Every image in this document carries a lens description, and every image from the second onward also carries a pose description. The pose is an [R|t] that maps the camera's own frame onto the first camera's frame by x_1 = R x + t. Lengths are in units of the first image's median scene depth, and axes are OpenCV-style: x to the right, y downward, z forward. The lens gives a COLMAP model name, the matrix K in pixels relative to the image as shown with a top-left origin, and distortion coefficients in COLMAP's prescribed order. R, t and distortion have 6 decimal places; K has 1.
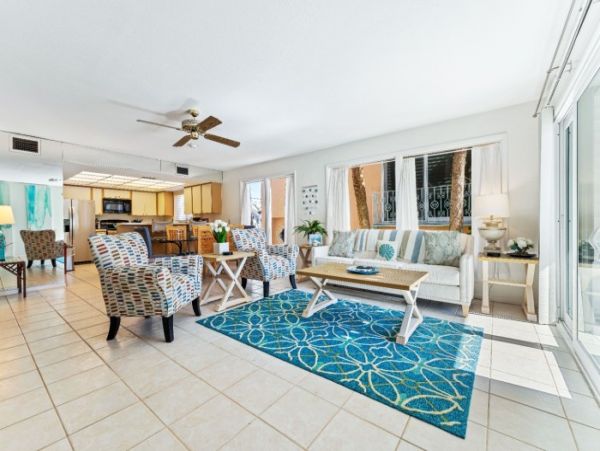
lens RADIAL K [[256.1, 0, 296.6], [0, 256.1, 227.0], [0, 0, 1]] dist [-0.005435, -0.000861]
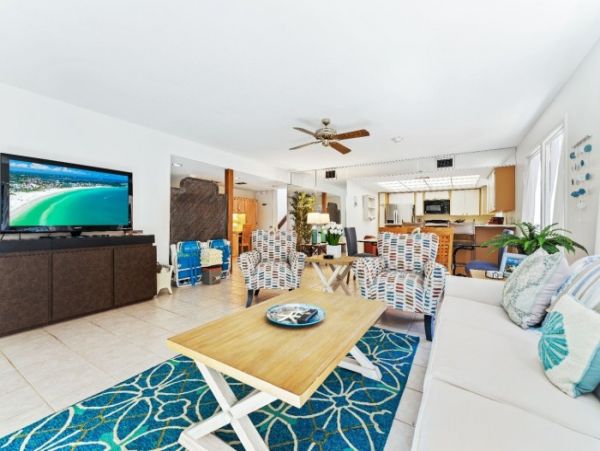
lens RADIAL K [[256.1, 0, 298.8], [0, 256.1, 222.0], [0, 0, 1]] dist [-0.005435, -0.000861]
pose [[0.112494, 0.006634, -0.993630, 0.427829], [-0.023133, 0.999724, 0.004056, -0.017410], [0.993383, 0.022530, 0.112617, 0.500863]]
